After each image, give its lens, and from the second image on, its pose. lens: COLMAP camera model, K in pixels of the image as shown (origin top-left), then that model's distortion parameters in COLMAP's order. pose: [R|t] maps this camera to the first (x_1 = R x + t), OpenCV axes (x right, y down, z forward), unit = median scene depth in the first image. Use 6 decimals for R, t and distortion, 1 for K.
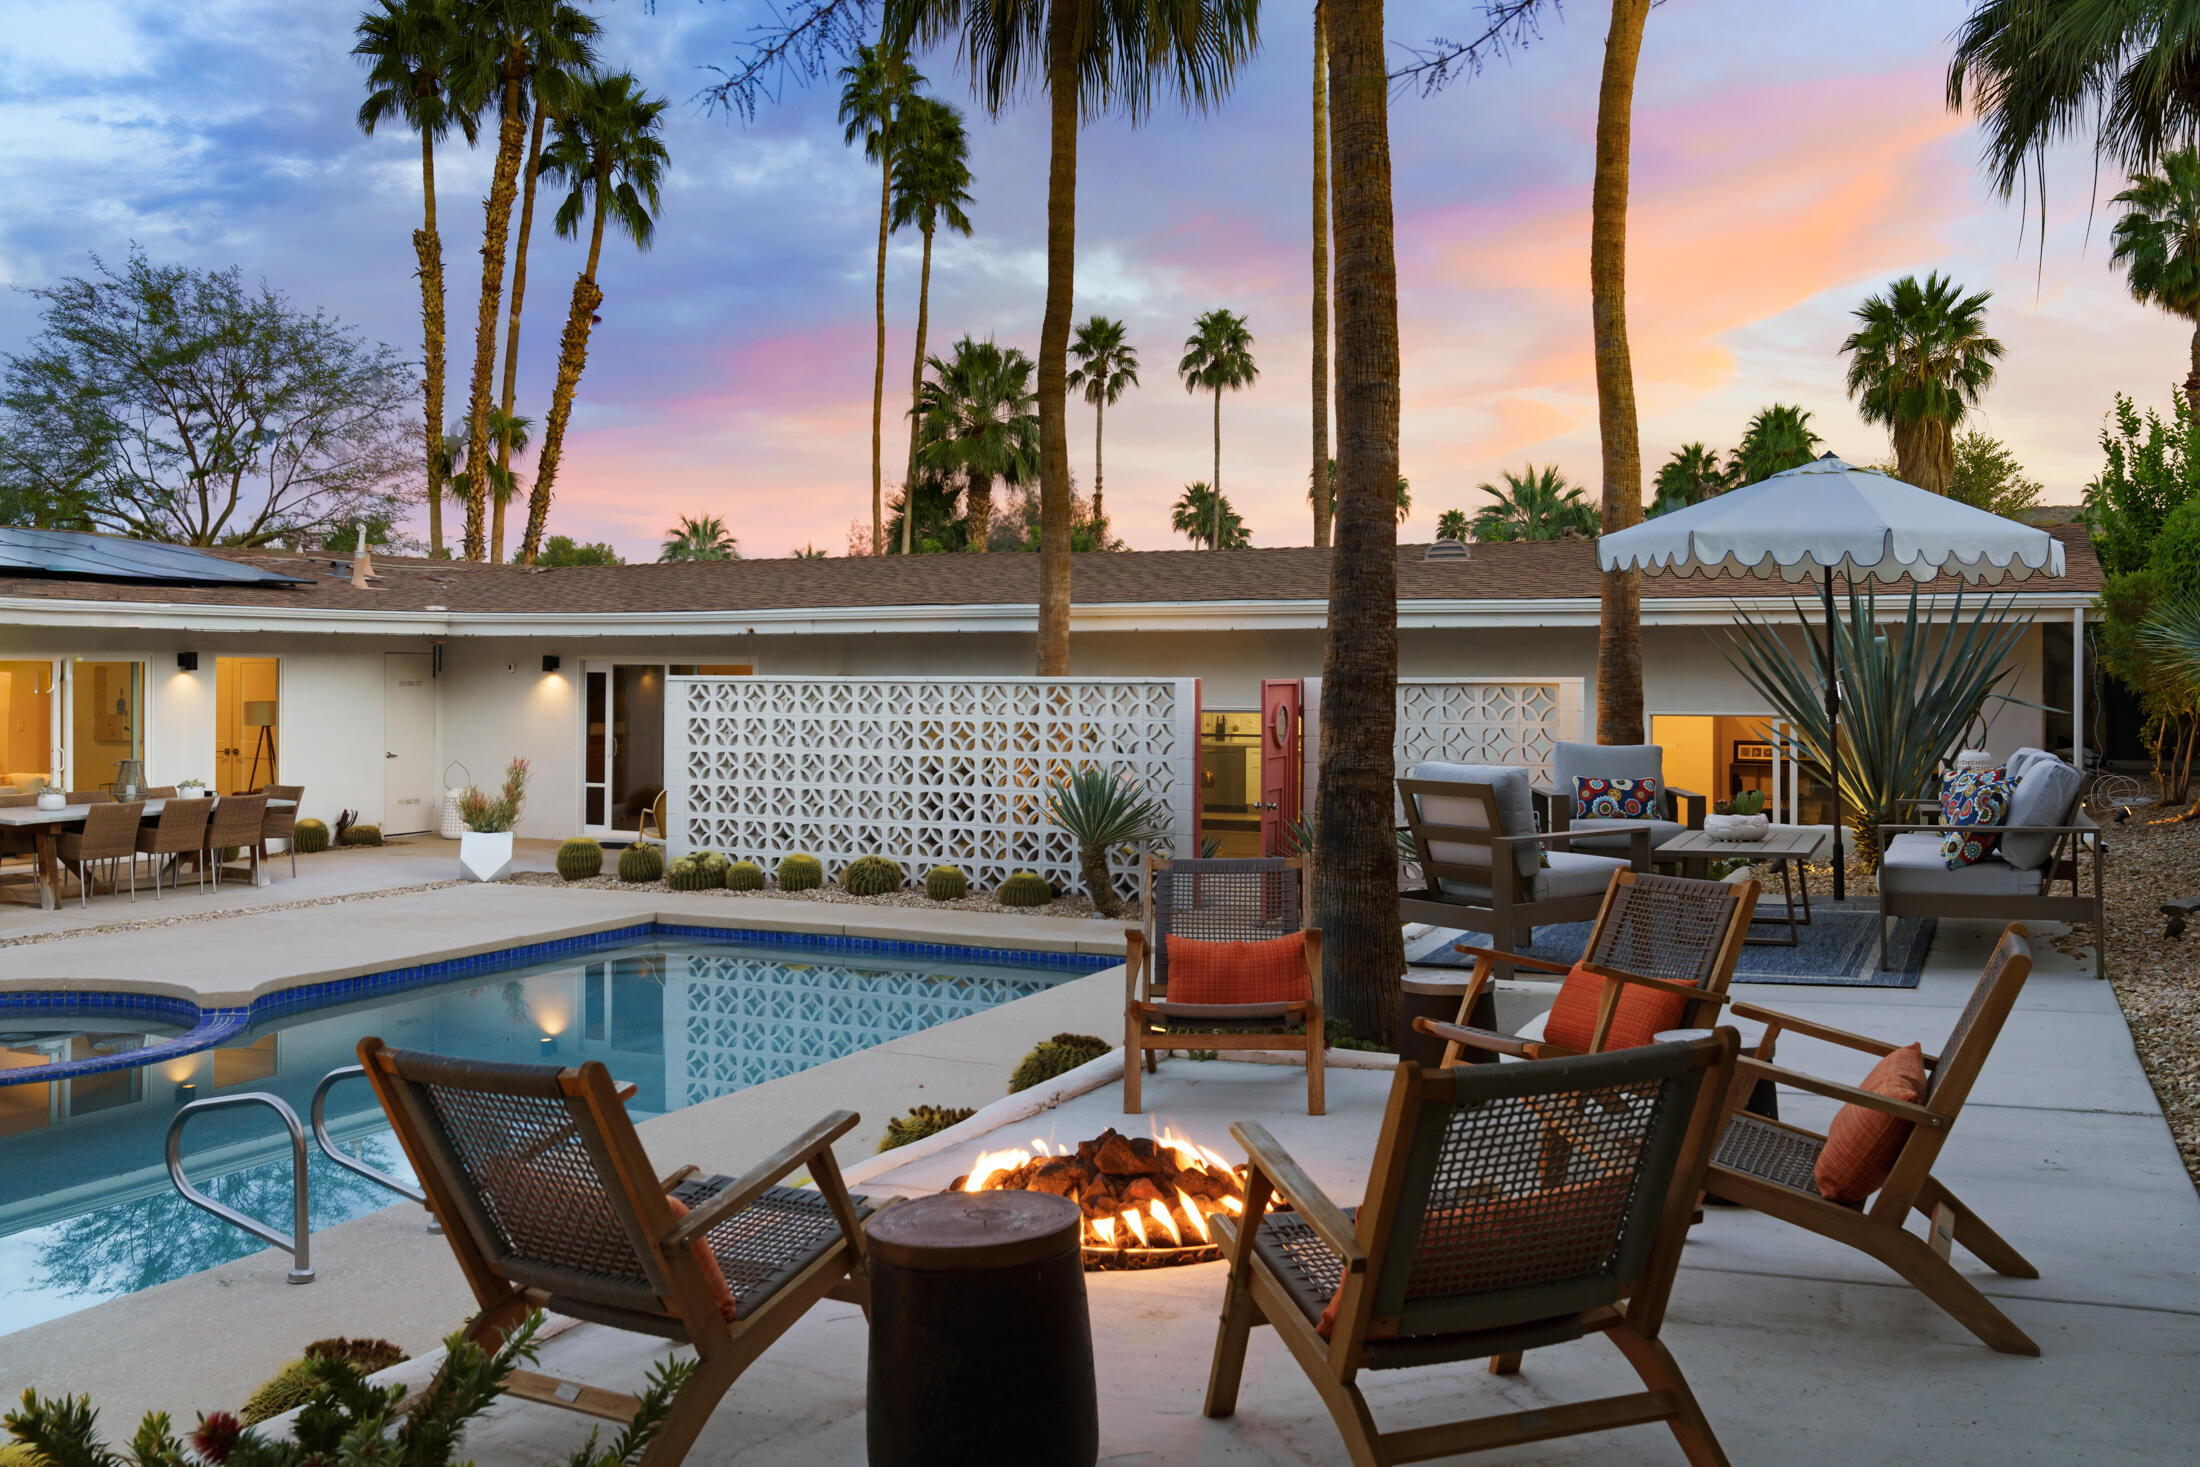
lens RADIAL K [[1969.3, 0, 1106.1], [0, 1969.3, 649.7], [0, 0, 1]] dist [-0.008610, 0.015197]
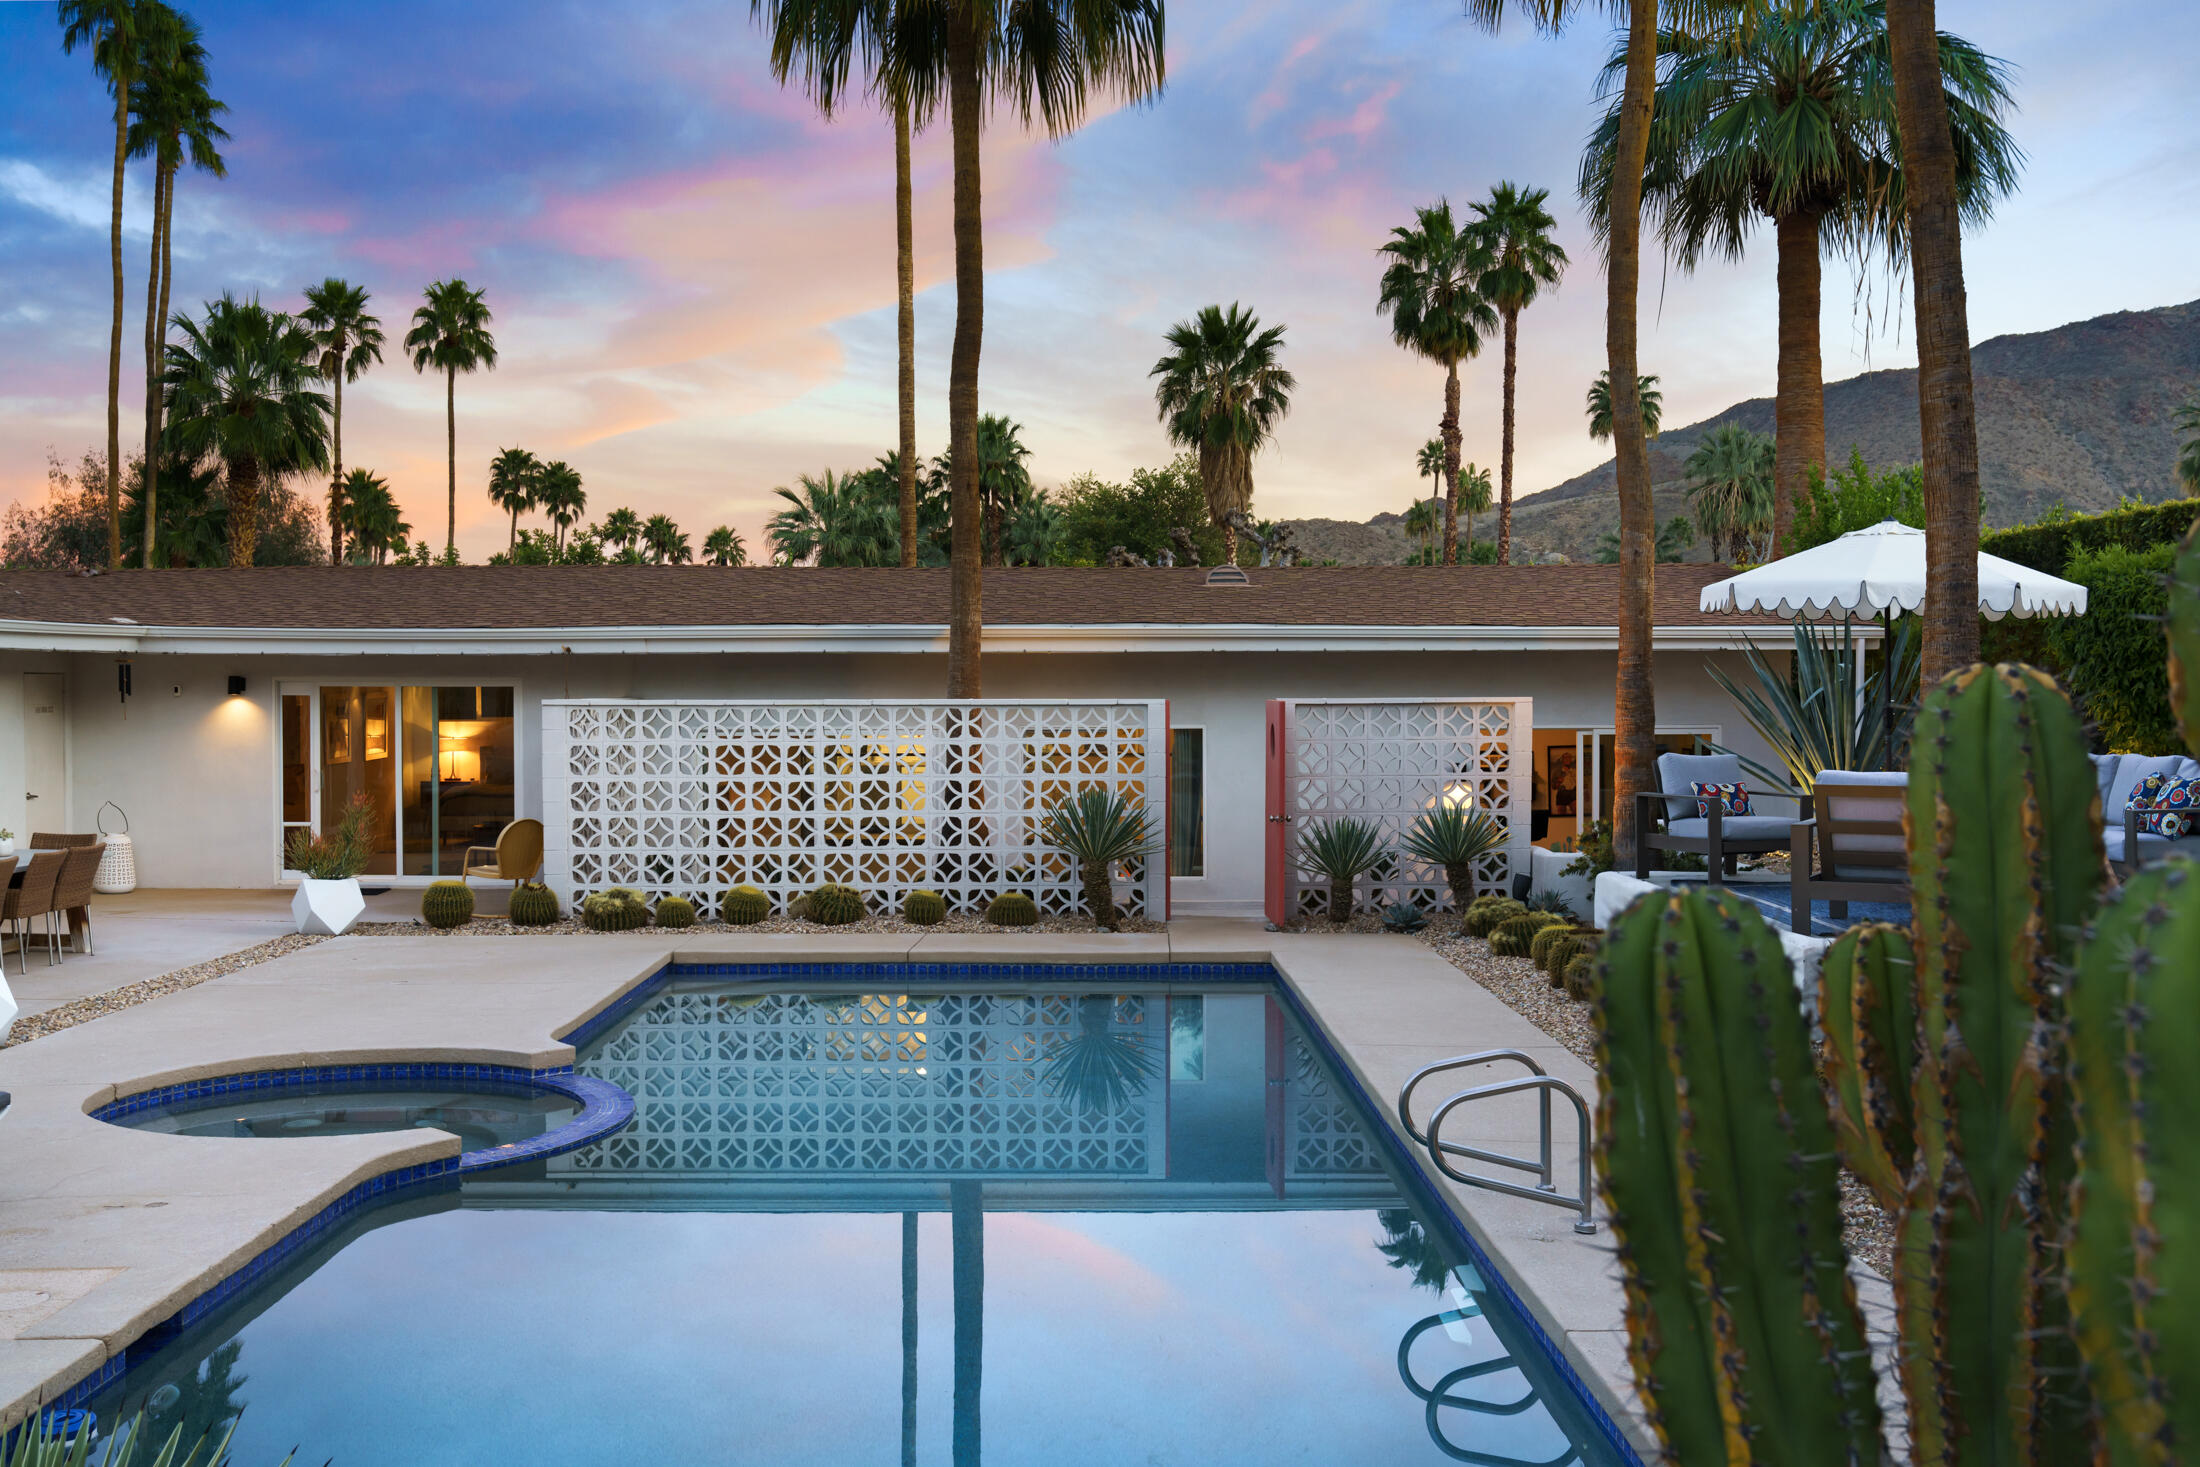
lens RADIAL K [[2119.8, 0, 1100.0], [0, 2119.8, 733.5], [0, 0, 1]] dist [-0.012389, 0.027361]
pose [[0.903067, -0.013864, 0.429276, -0.180036], [-0.001433, 0.999376, 0.035290, -0.002770], [-0.429497, -0.032484, 0.902484, -0.000266]]
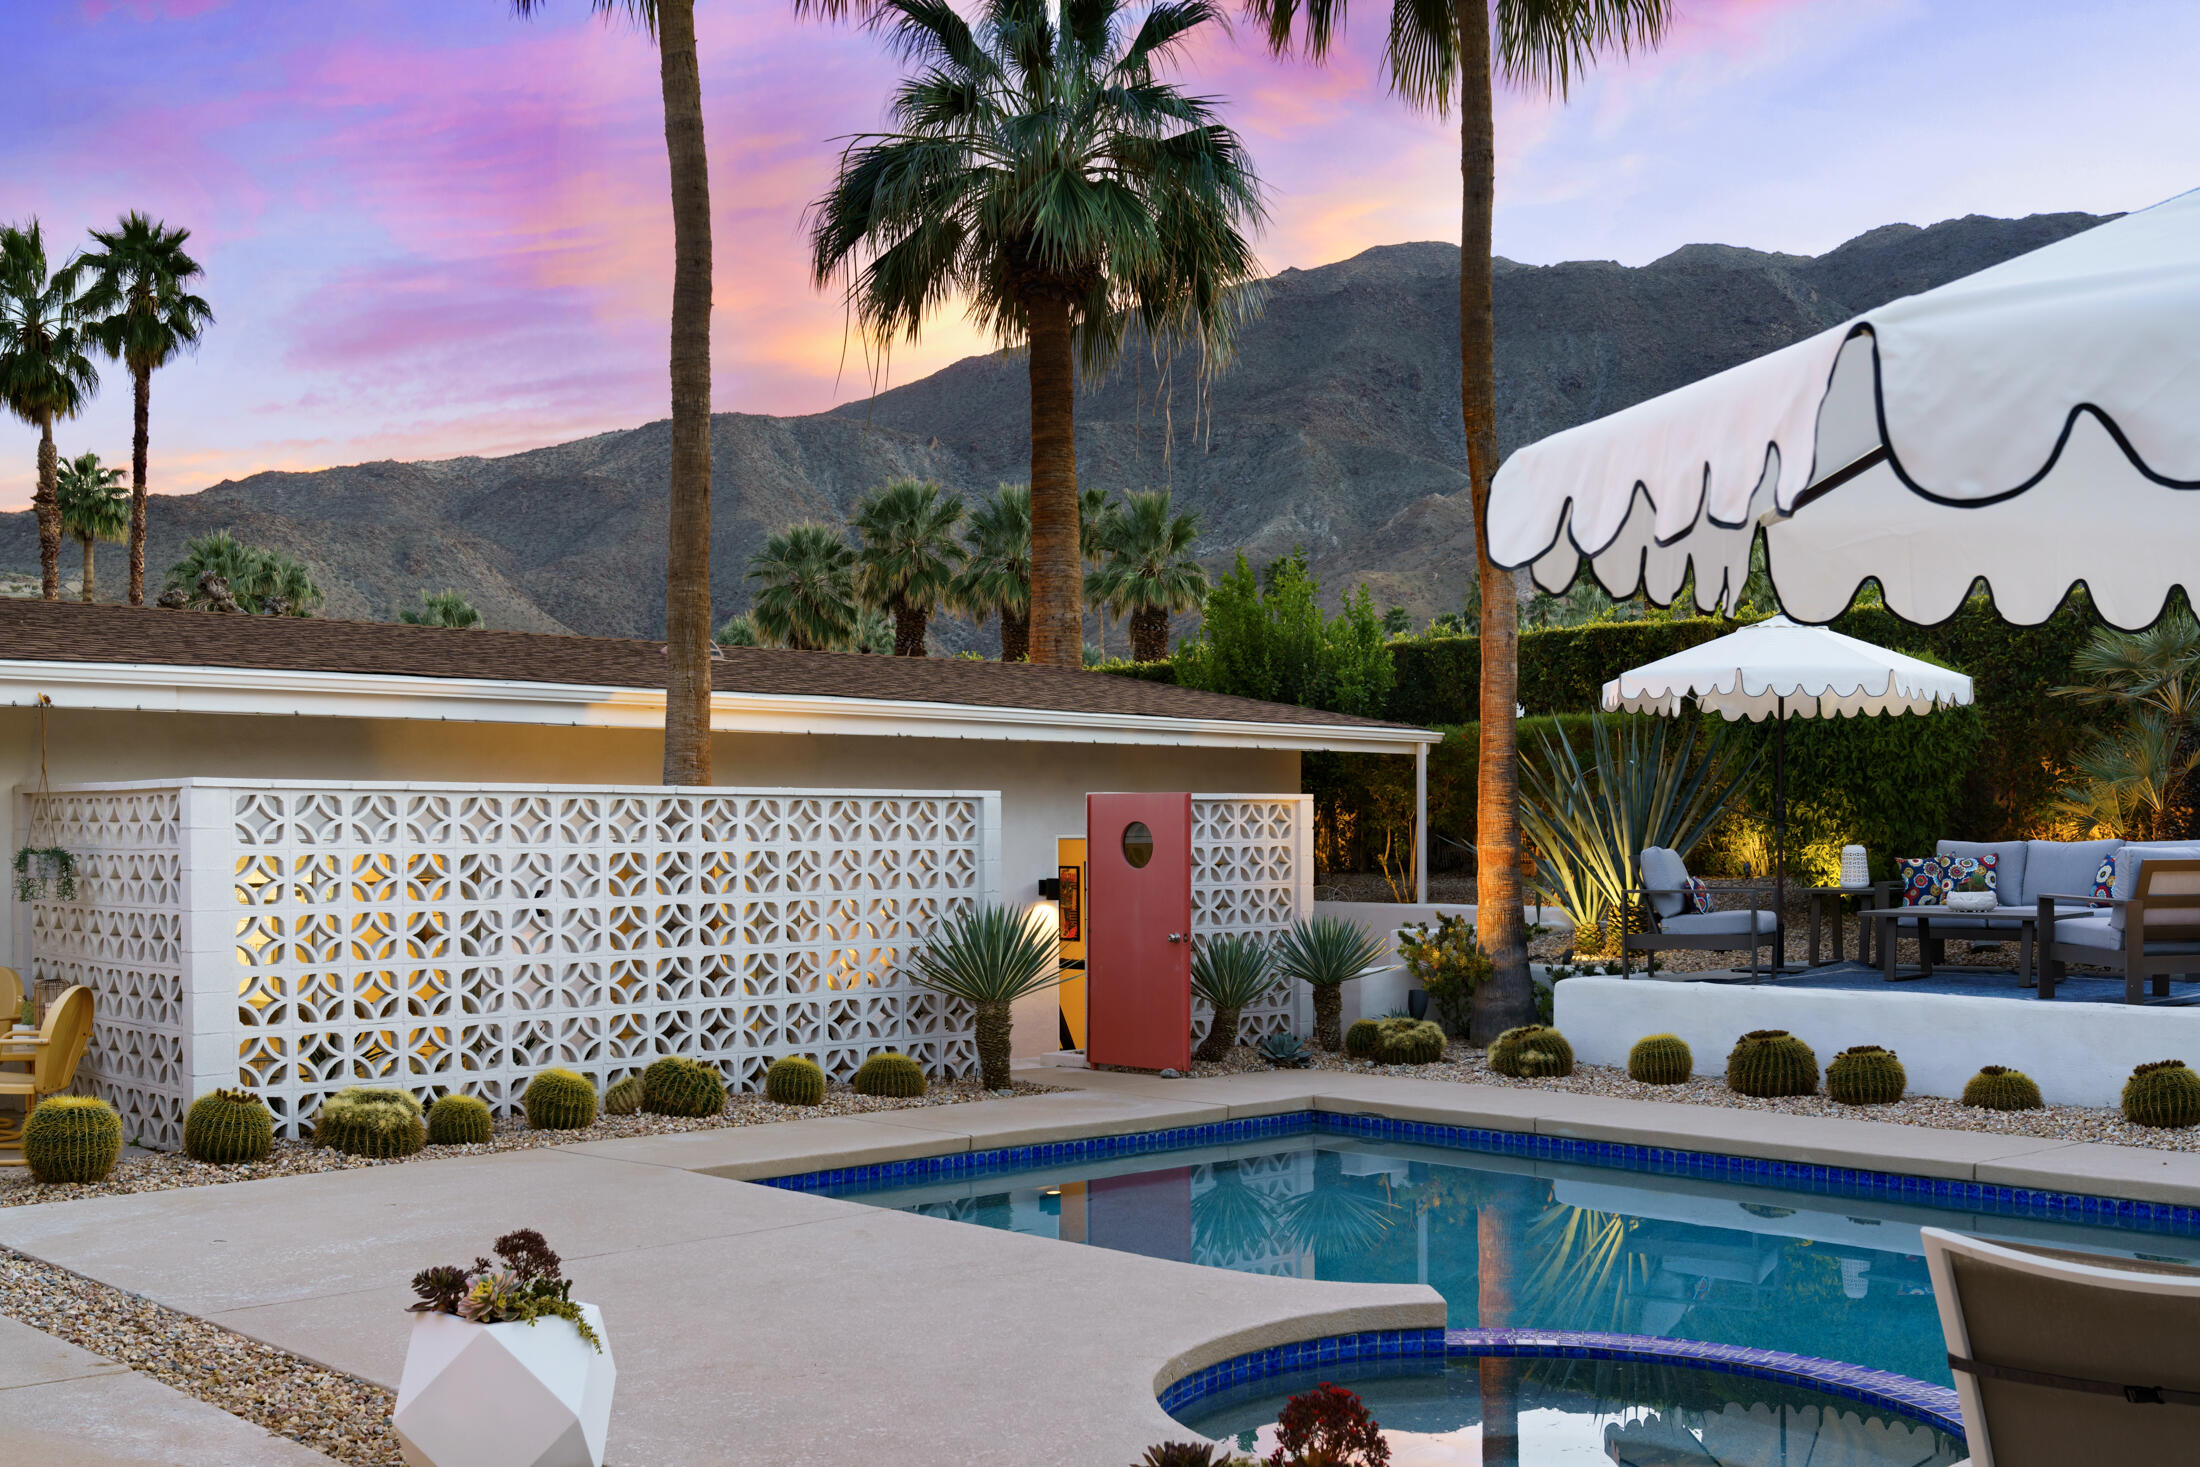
lens RADIAL K [[2302.6, 0, 1100.0], [0, 2302.6, 733.5], [0, 0, 1]] dist [0.018574, 0.010973]
pose [[0.353976, 0.039425, 0.934423, -0.317254], [-0.008278, 0.999204, -0.039022, 0.010397], [-0.935218, 0.006078, 0.354021, 0.237955]]
